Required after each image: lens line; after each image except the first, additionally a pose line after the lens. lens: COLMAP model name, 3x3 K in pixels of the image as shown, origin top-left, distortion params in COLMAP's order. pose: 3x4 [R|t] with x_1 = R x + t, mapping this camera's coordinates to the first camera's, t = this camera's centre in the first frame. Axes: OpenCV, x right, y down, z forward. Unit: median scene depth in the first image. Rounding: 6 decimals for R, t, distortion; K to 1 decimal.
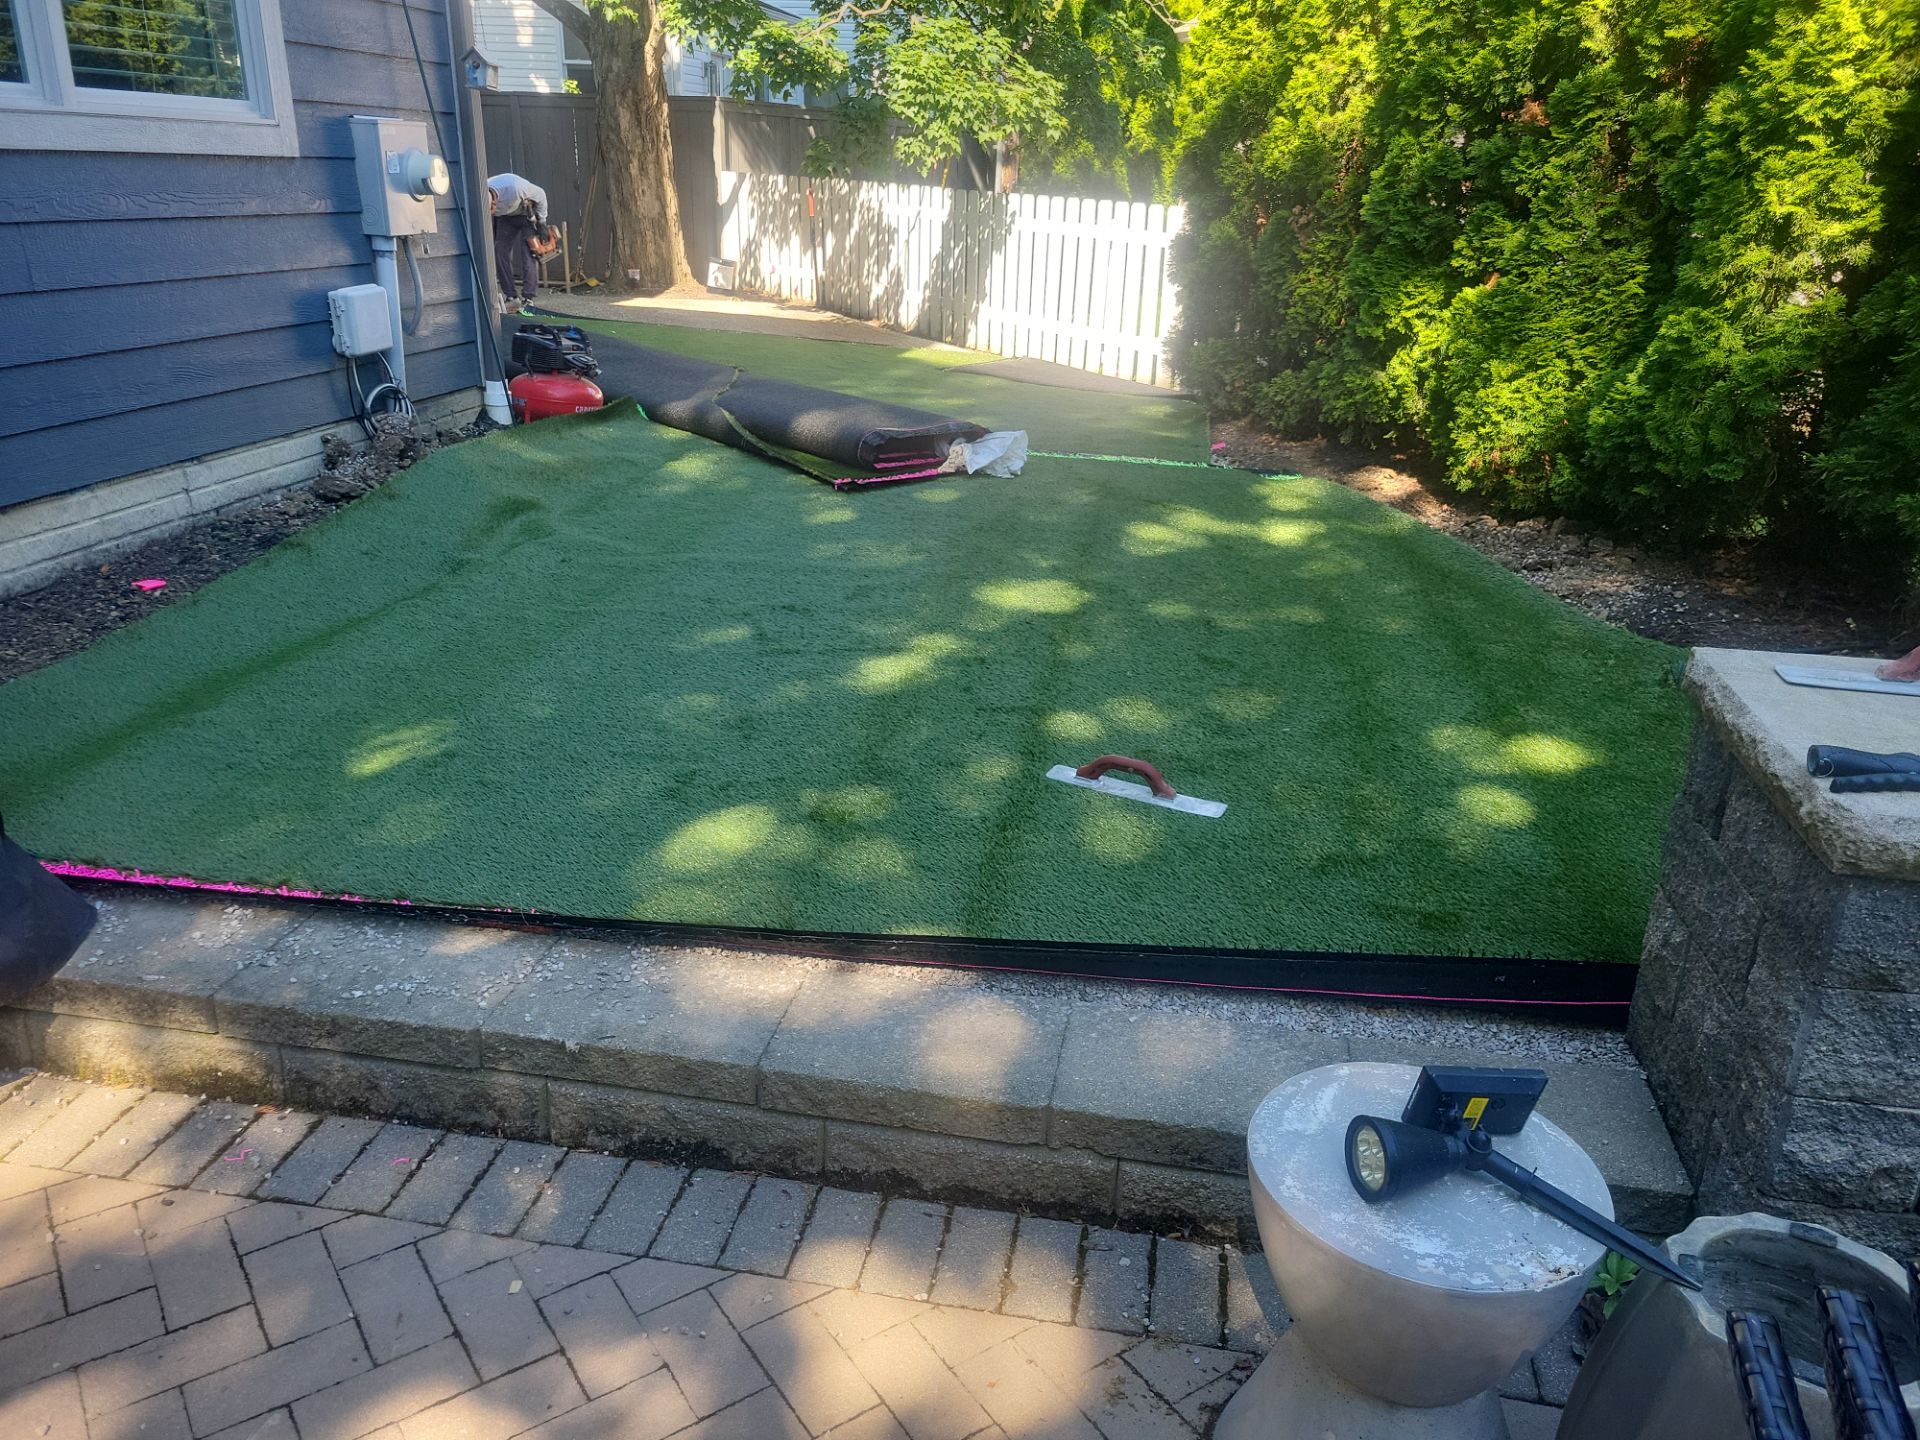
lens RADIAL K [[1417.2, 0, 1017.7], [0, 1417.2, 730.4], [0, 0, 1]] dist [0.043317, -0.028408]
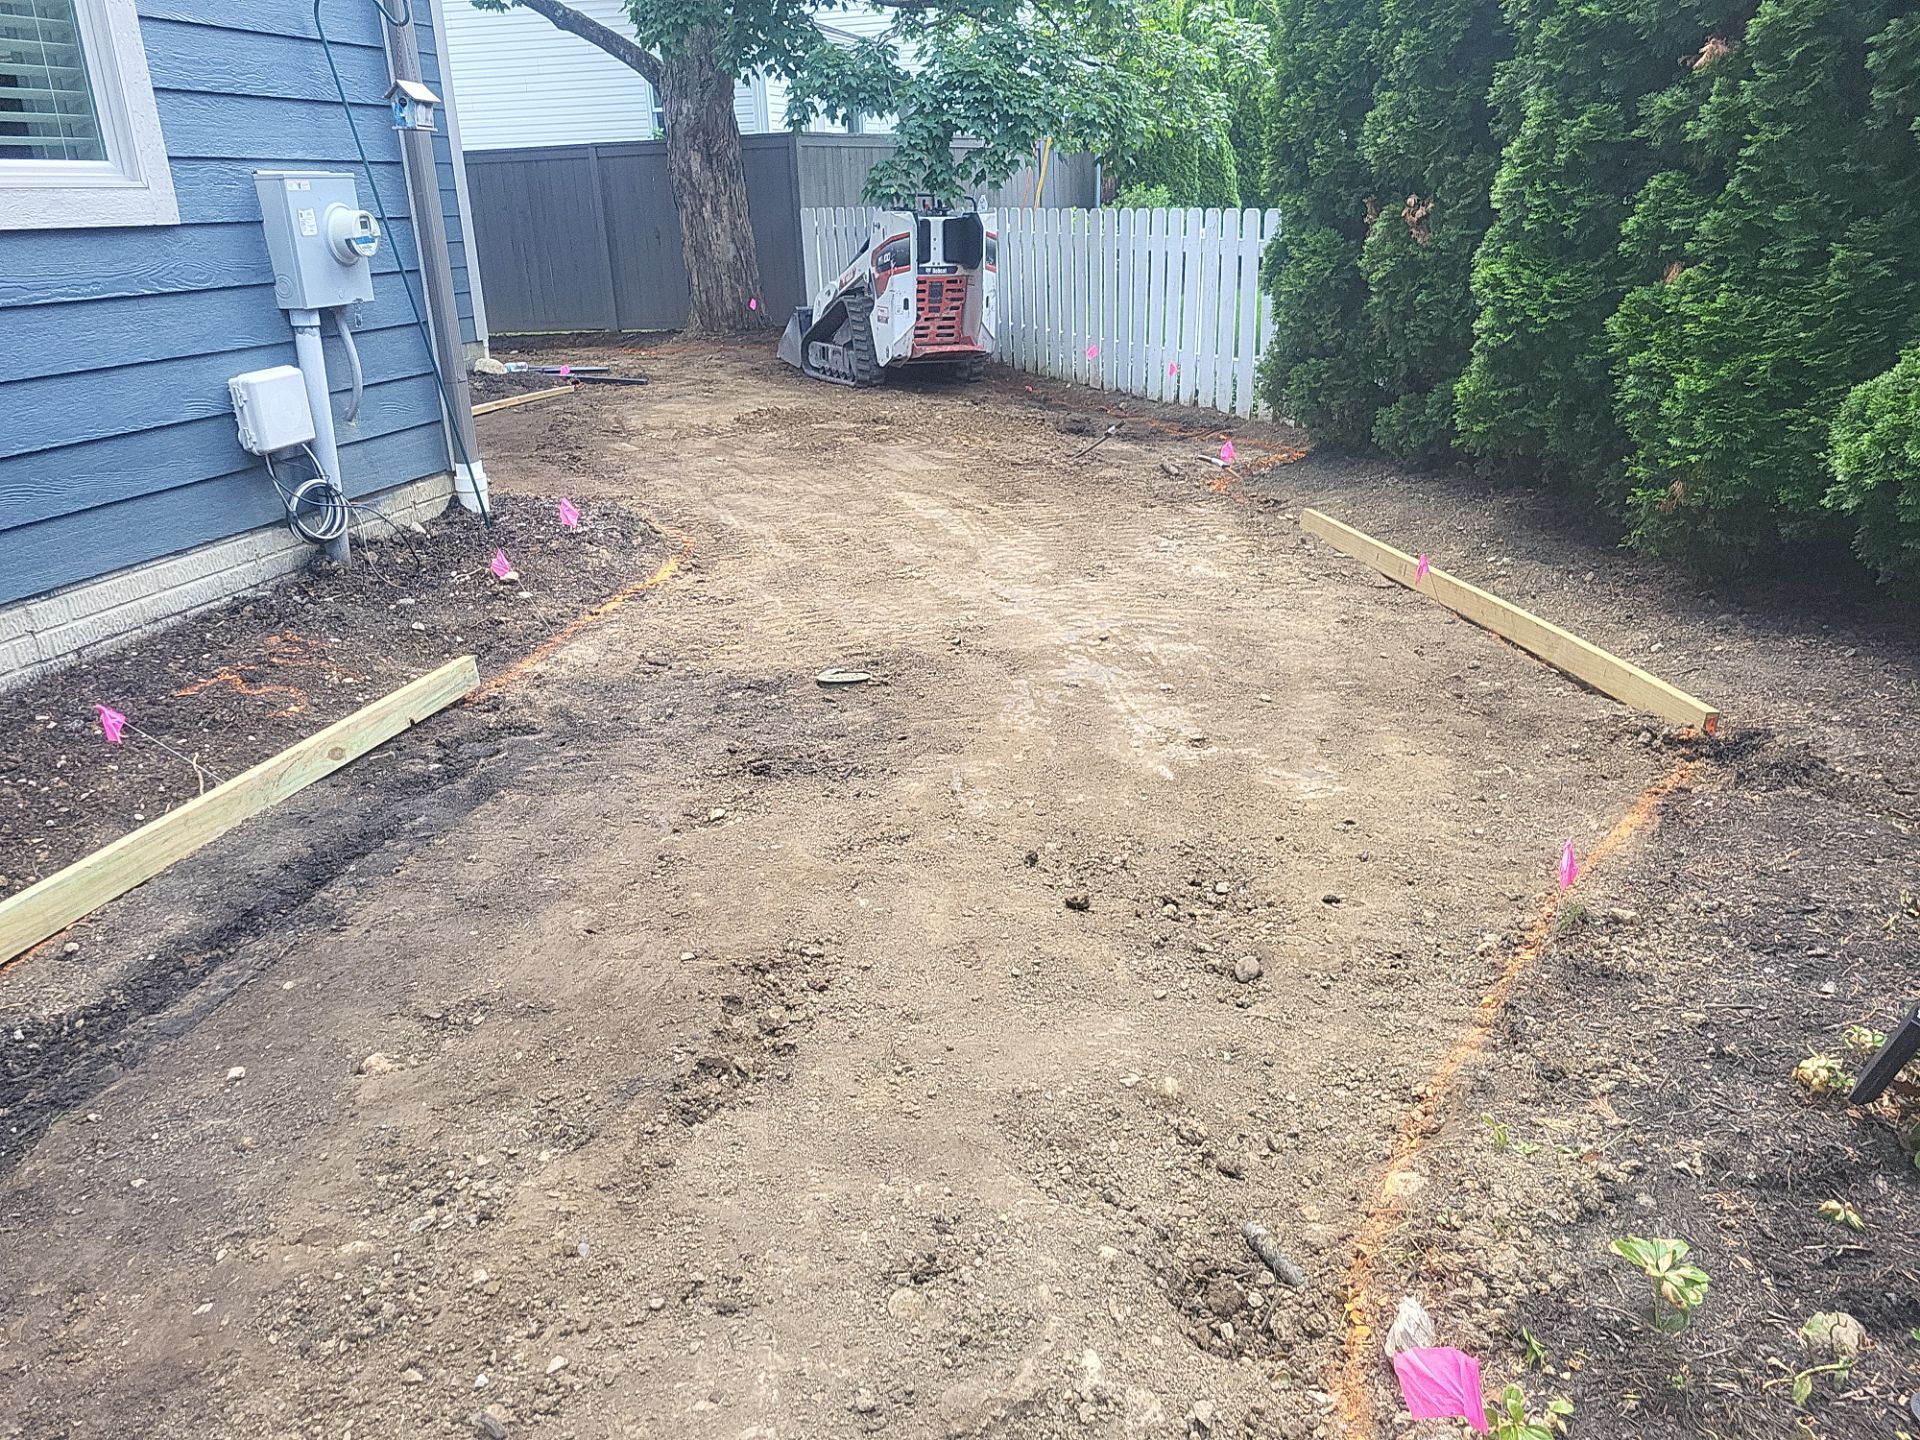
lens RADIAL K [[1438.7, 0, 963.5], [0, 1438.7, 736.0], [0, 0, 1]] dist [0.036916, -0.019286]
pose [[0.991540, -0.025564, -0.127262, 0.052500], [0.023699, 0.999589, -0.016145, -0.070476], [0.127622, 0.012992, 0.991738, 0.203418]]
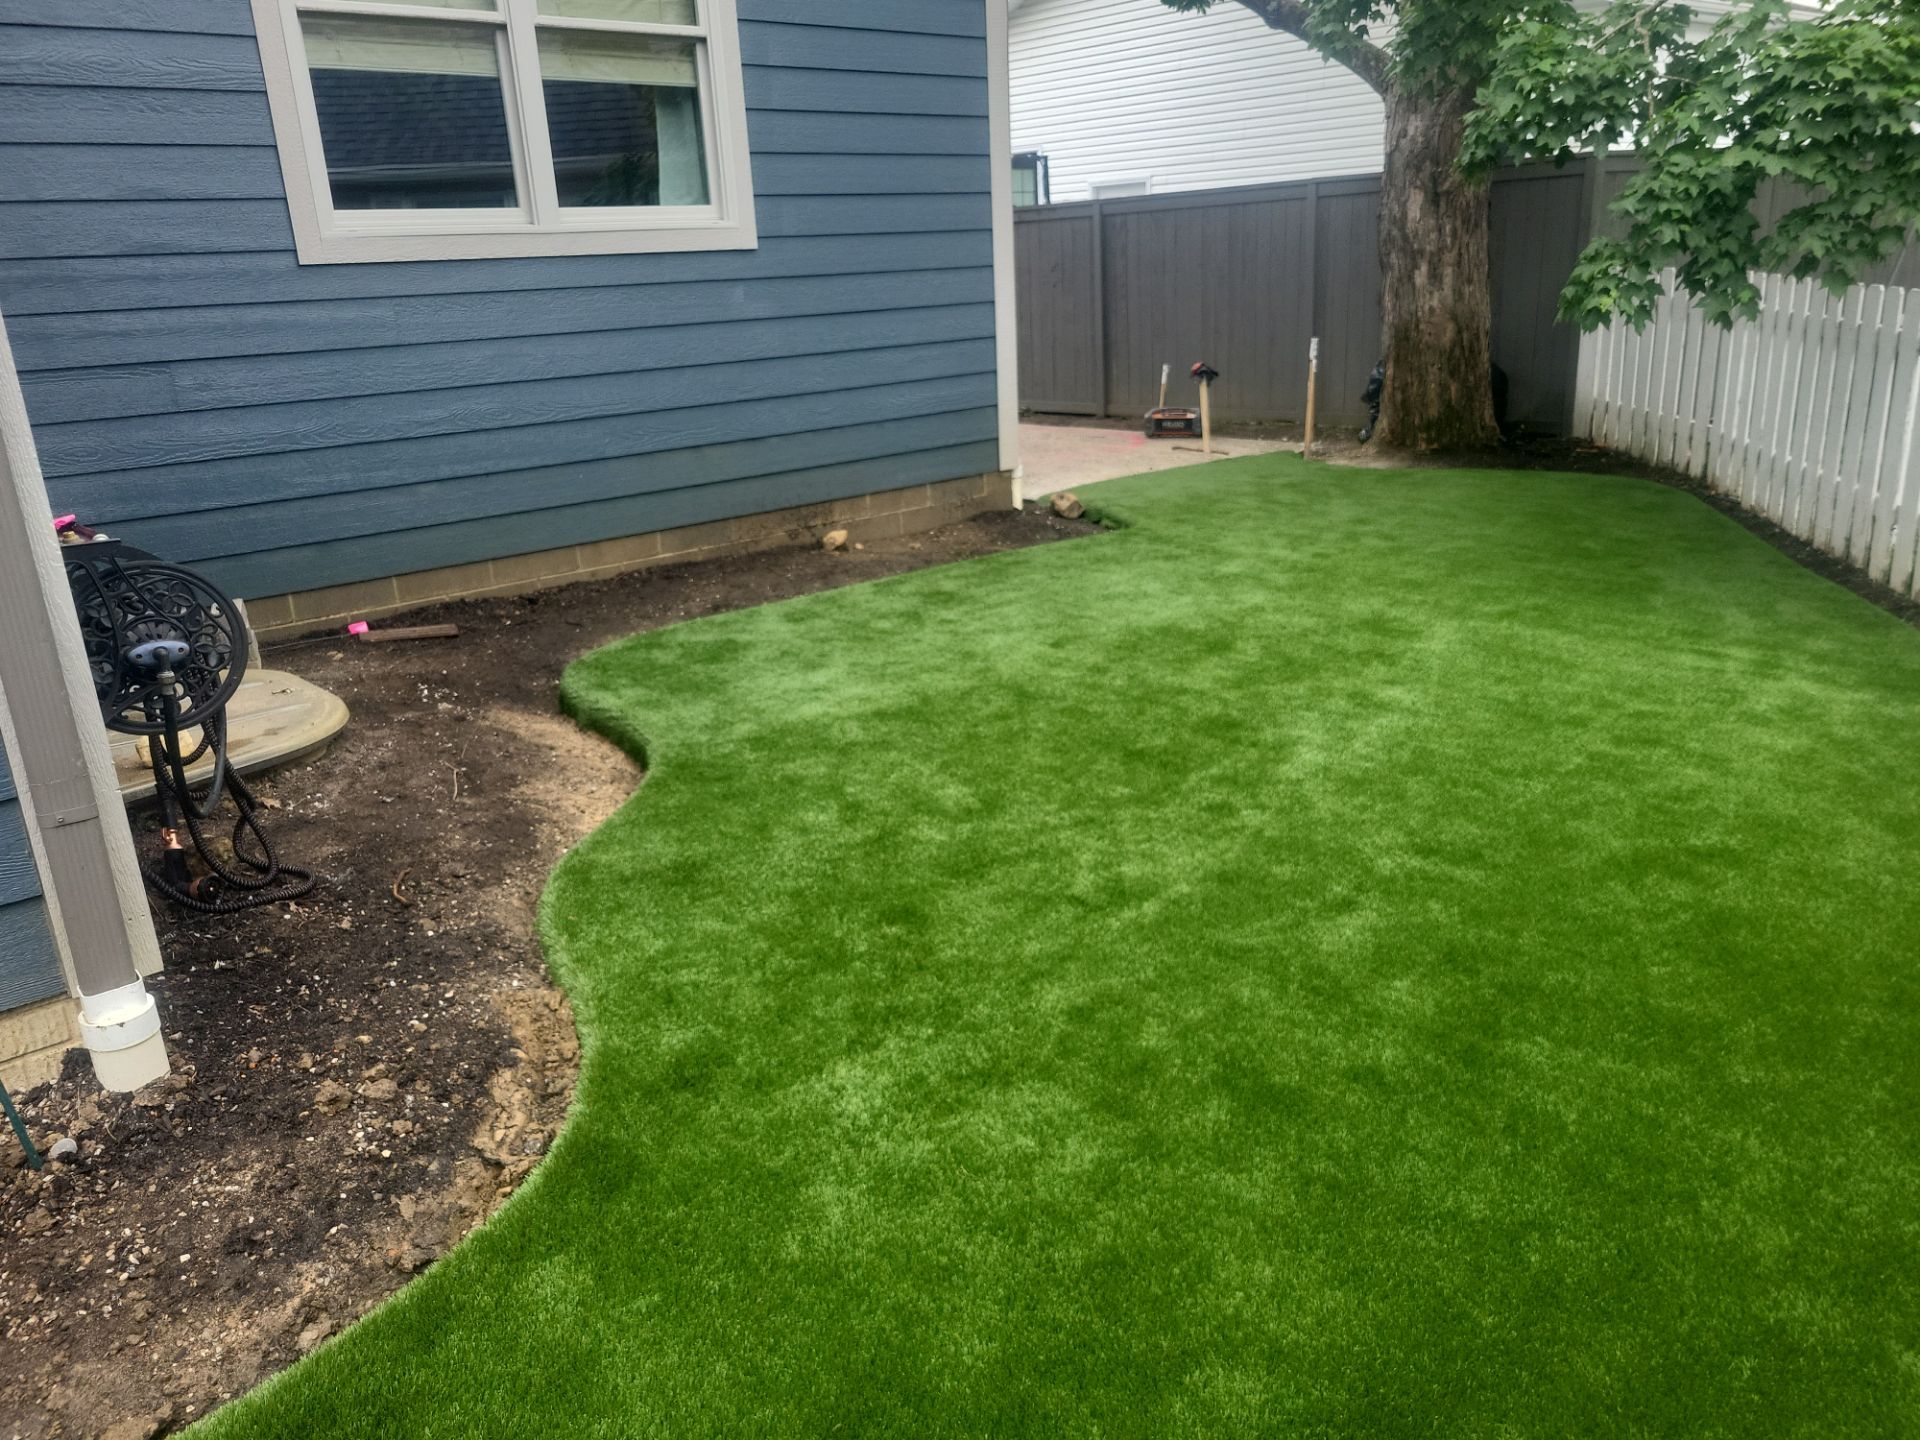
lens RADIAL K [[1417.2, 0, 1017.7], [0, 1417.2, 730.4], [0, 0, 1]] dist [0.043317, -0.028408]
pose [[0.754961, 0.152248, -0.637852, 0.140489], [-0.174323, 0.984273, 0.028607, -0.546815], [0.632176, 0.089595, 0.769628, 1.241621]]
